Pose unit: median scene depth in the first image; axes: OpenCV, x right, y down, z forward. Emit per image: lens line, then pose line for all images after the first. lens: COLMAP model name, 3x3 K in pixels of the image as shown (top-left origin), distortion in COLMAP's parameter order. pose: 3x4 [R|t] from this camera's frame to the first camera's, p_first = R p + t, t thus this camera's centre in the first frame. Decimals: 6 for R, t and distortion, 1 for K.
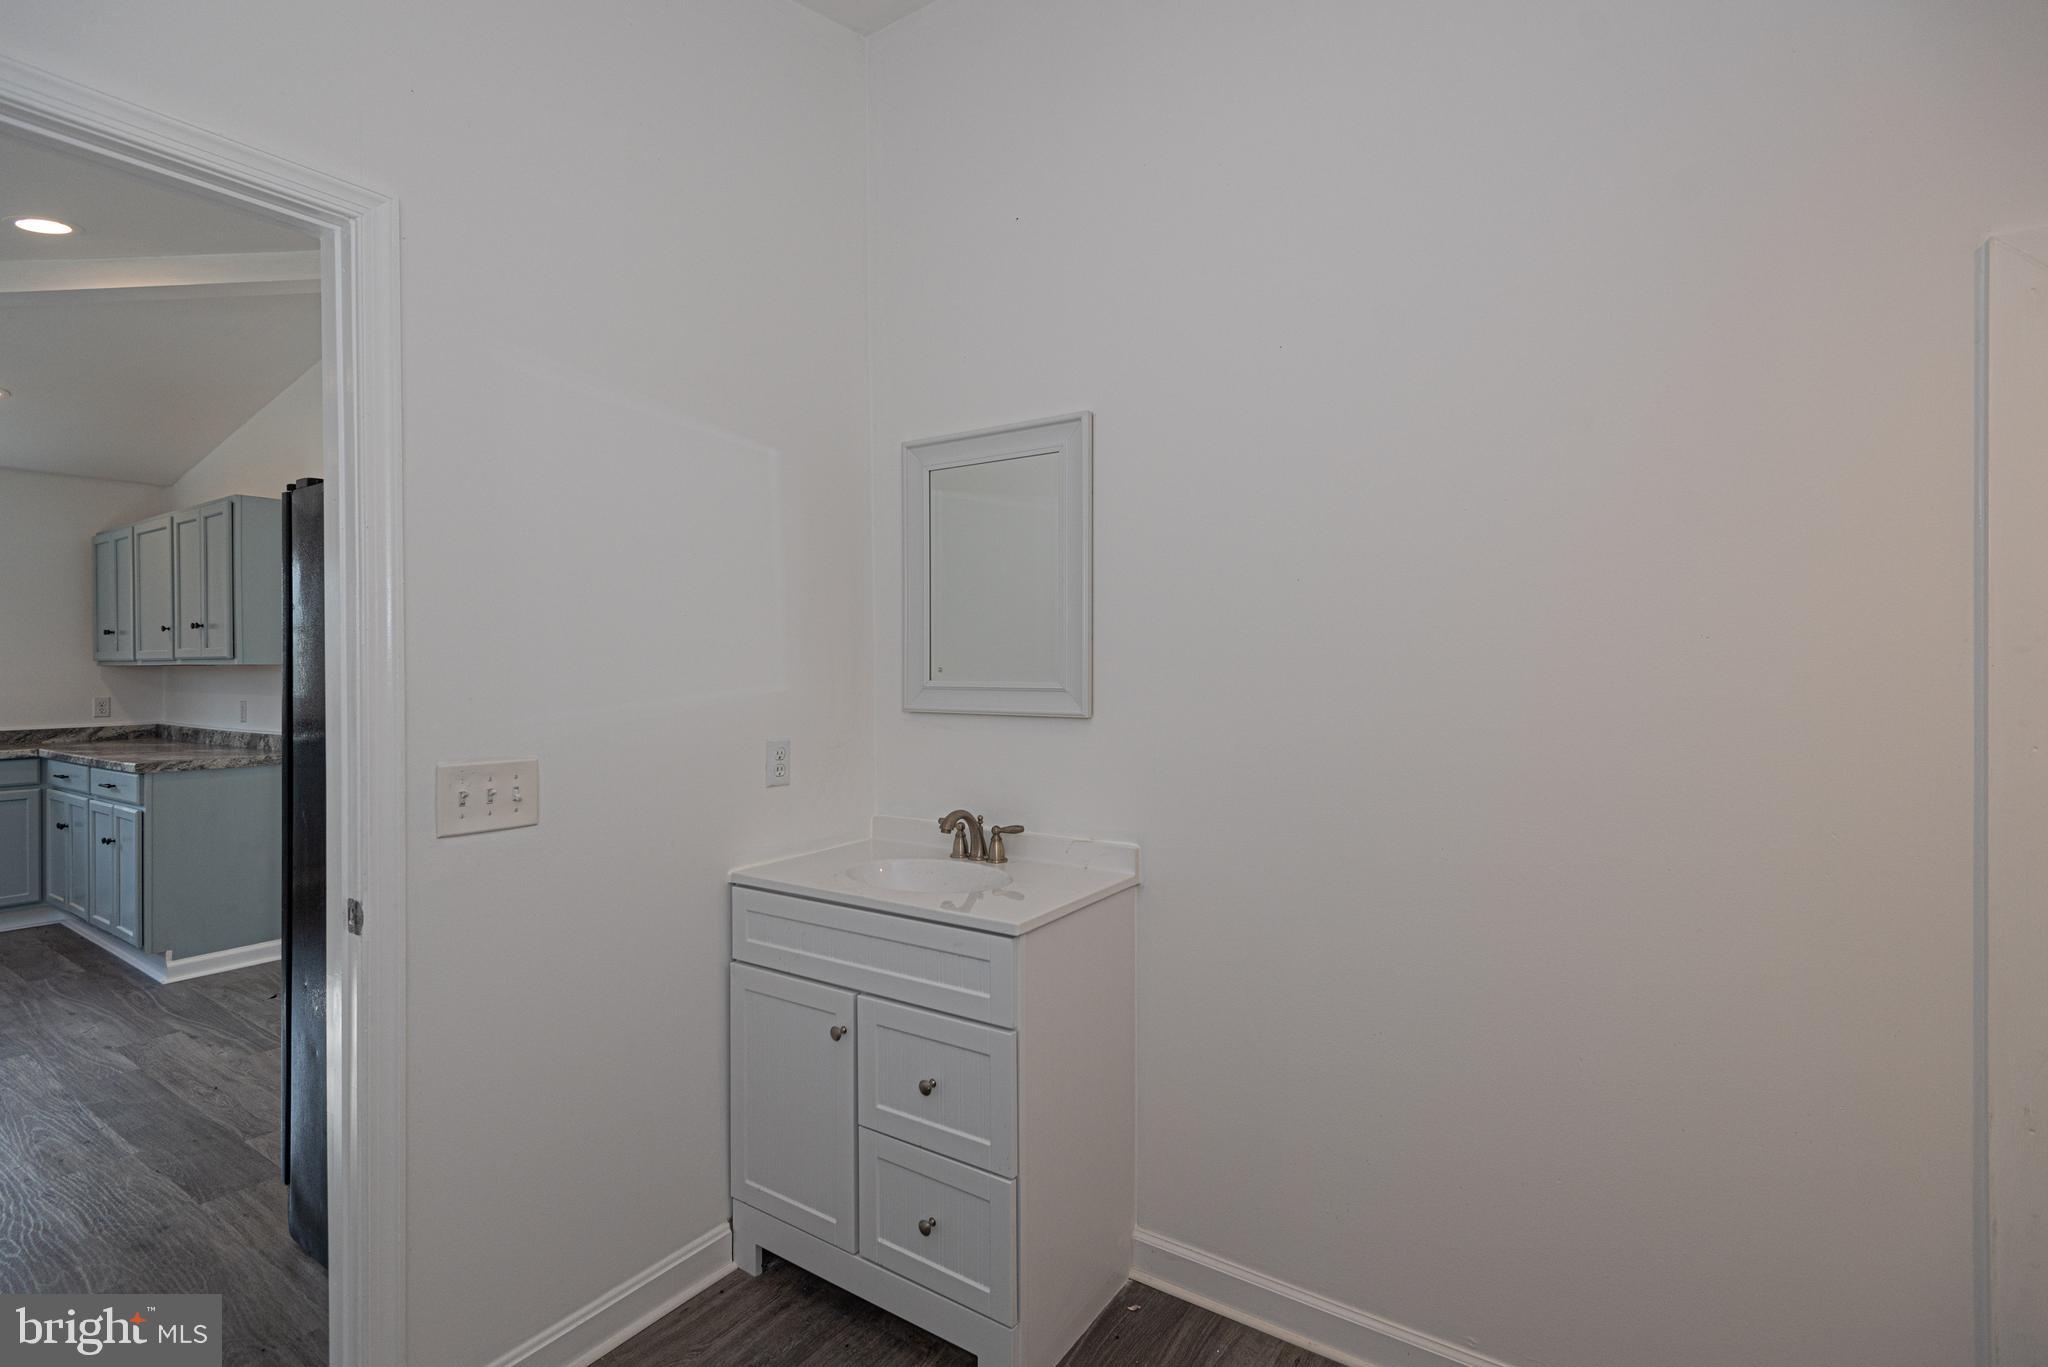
lens RADIAL K [[948.2, 0, 1024.0], [0, 948.2, 683.5], [0, 0, 1]] dist [-0.019521, -0.000326]
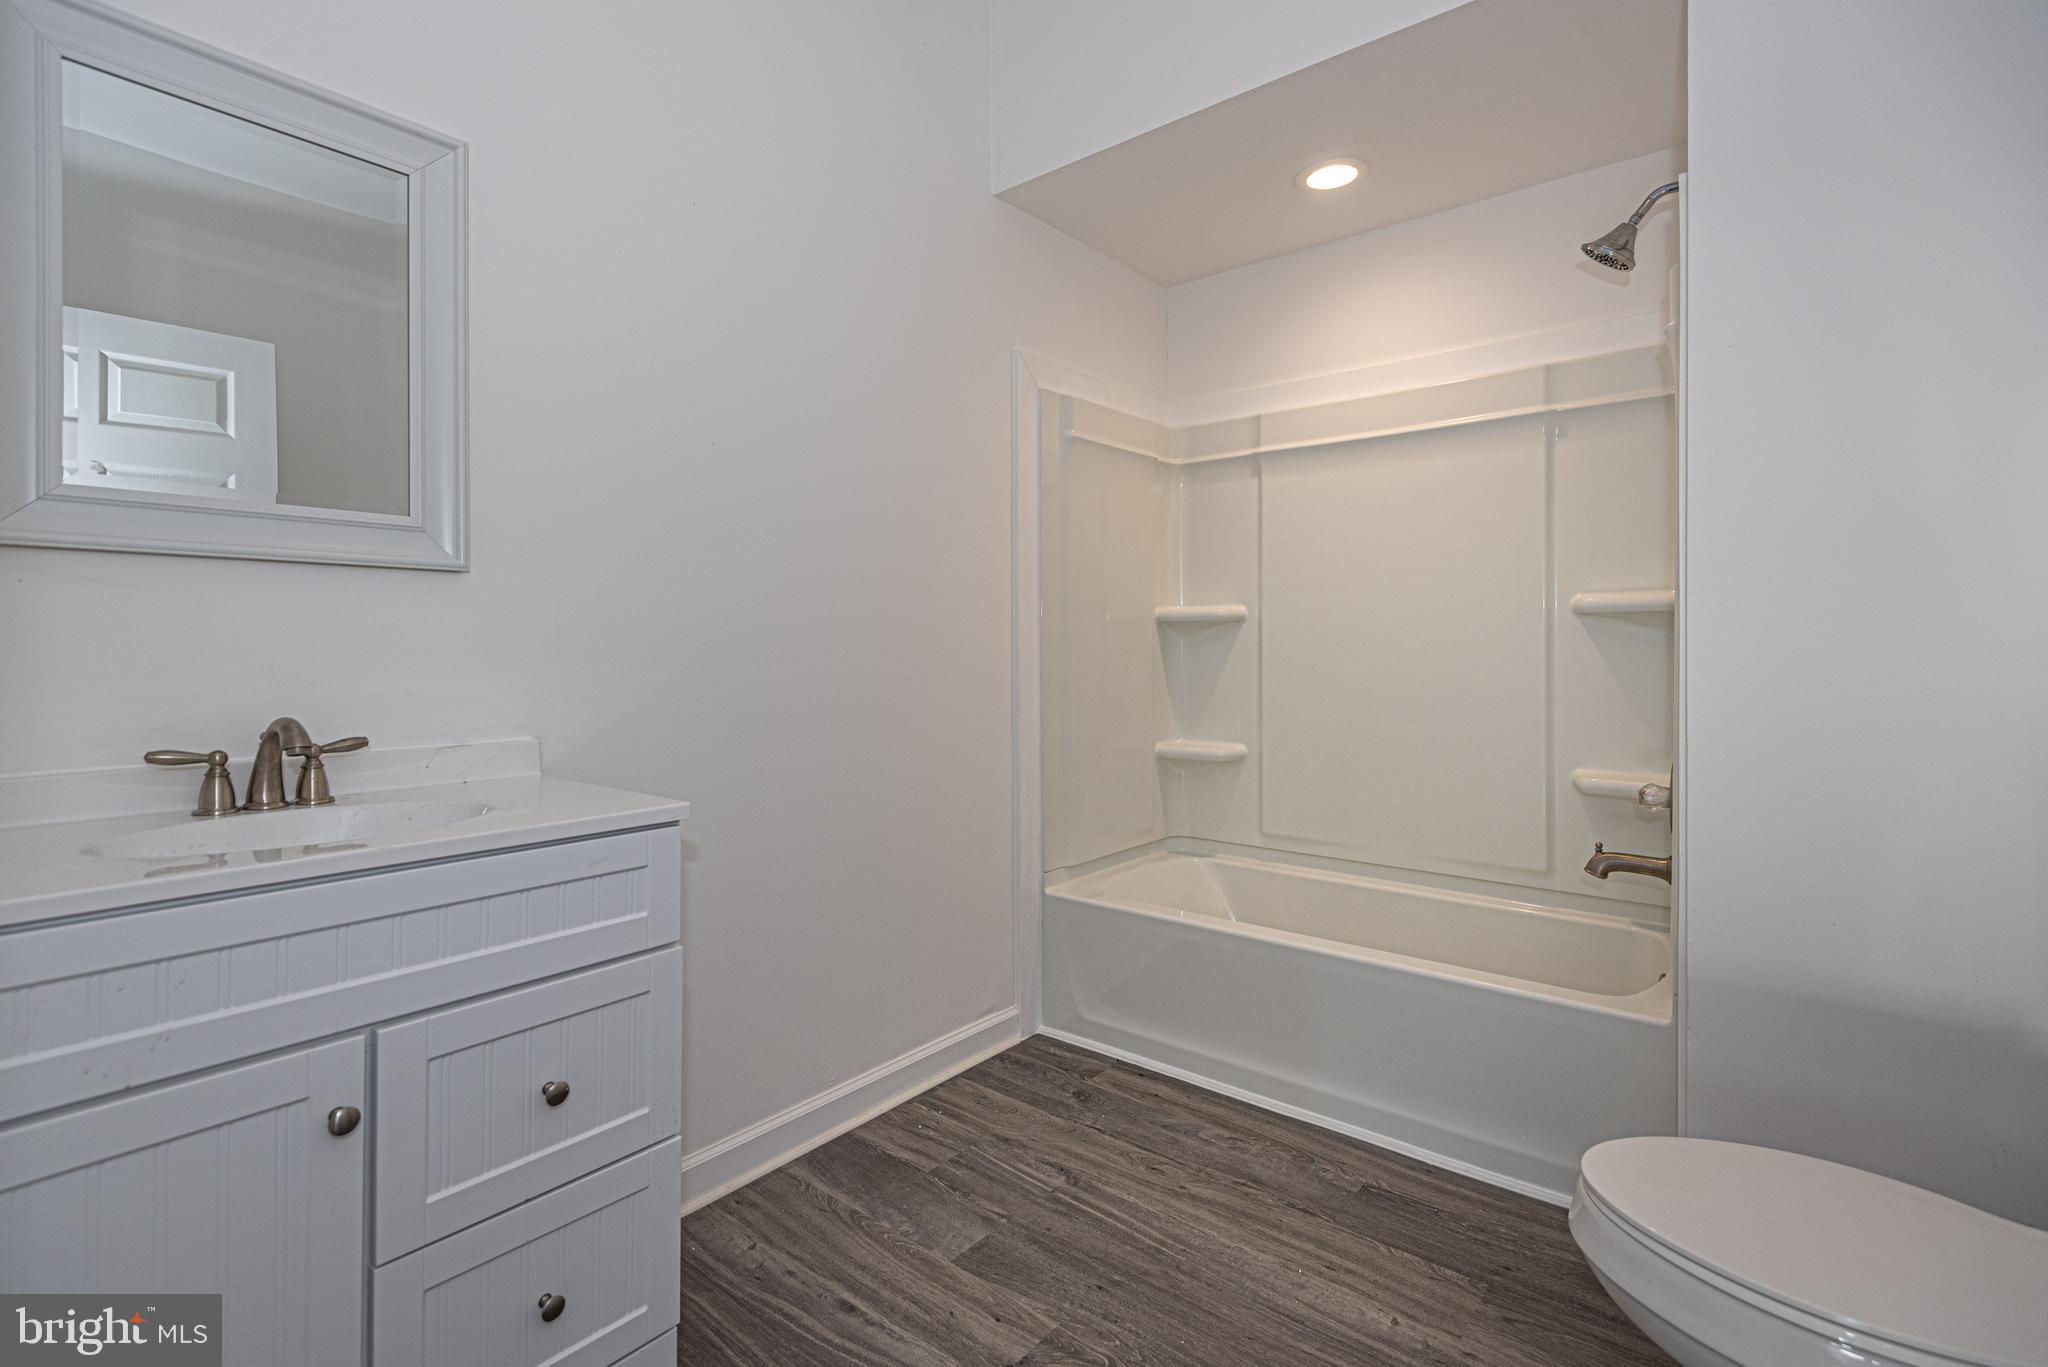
lens RADIAL K [[948.2, 0, 1024.0], [0, 948.2, 683.5], [0, 0, 1]] dist [-0.019521, -0.000326]
pose [[0.106543, -0.041890, 0.993425, -0.597831], [0.017233, 0.999040, 0.040278, 0.099546], [-0.994159, 0.012828, 0.107162, 0.501558]]
